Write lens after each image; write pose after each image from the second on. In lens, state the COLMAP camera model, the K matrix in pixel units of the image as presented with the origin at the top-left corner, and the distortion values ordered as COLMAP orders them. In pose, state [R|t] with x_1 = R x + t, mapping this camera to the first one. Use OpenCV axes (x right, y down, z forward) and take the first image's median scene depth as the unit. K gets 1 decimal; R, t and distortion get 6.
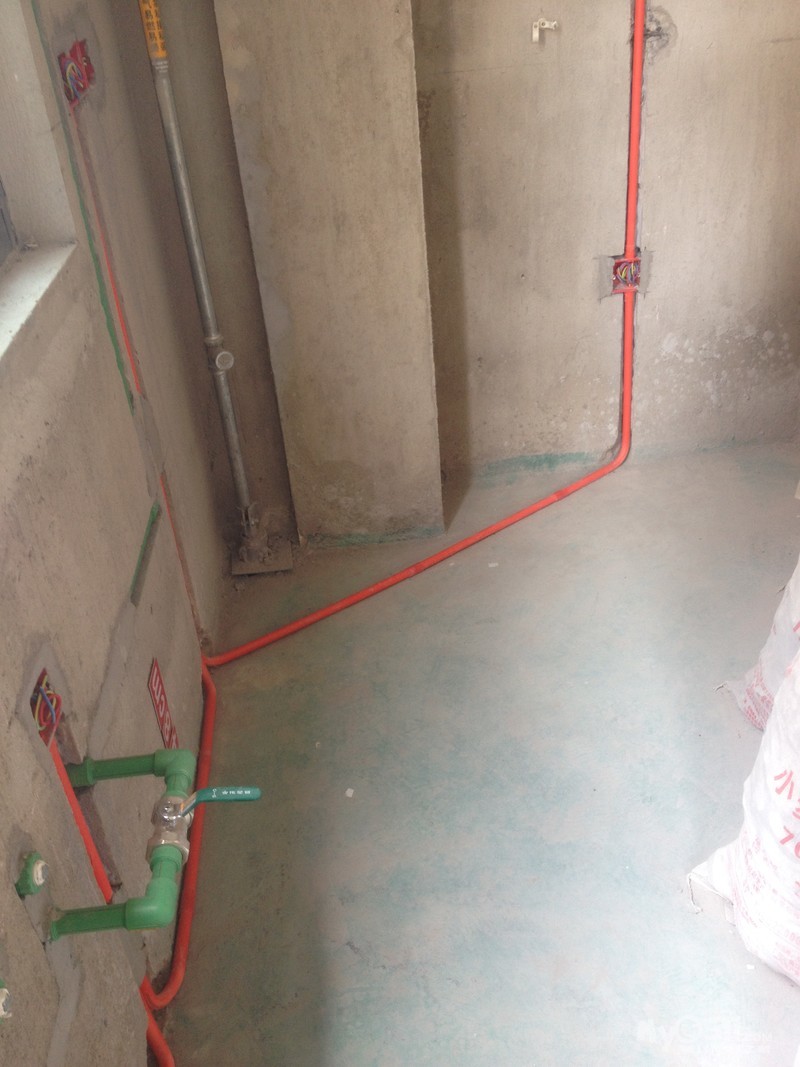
lens RADIAL K [[1067.4, 0, 400.0], [0, 1067.4, 533.5], [0, 0, 1]] dist [-0.047015, -0.013995]
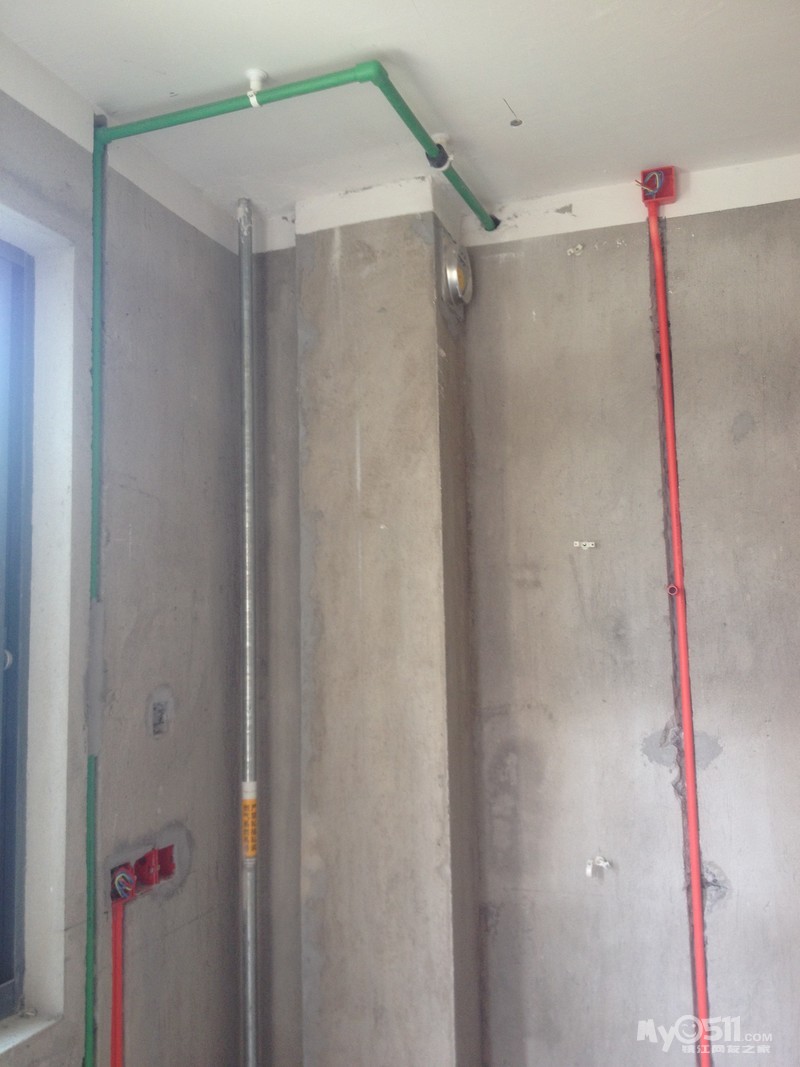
lens RADIAL K [[1003.3, 0, 405.3], [0, 1003.3, 528.3], [0, 0, 1]] dist [0.117003, -0.187057]
pose [[0.910375, 0.023829, -0.413097, 0.404477], [-0.259203, 0.811032, -0.524443, -0.151443], [0.322538, 0.584516, 0.744520, -0.097764]]
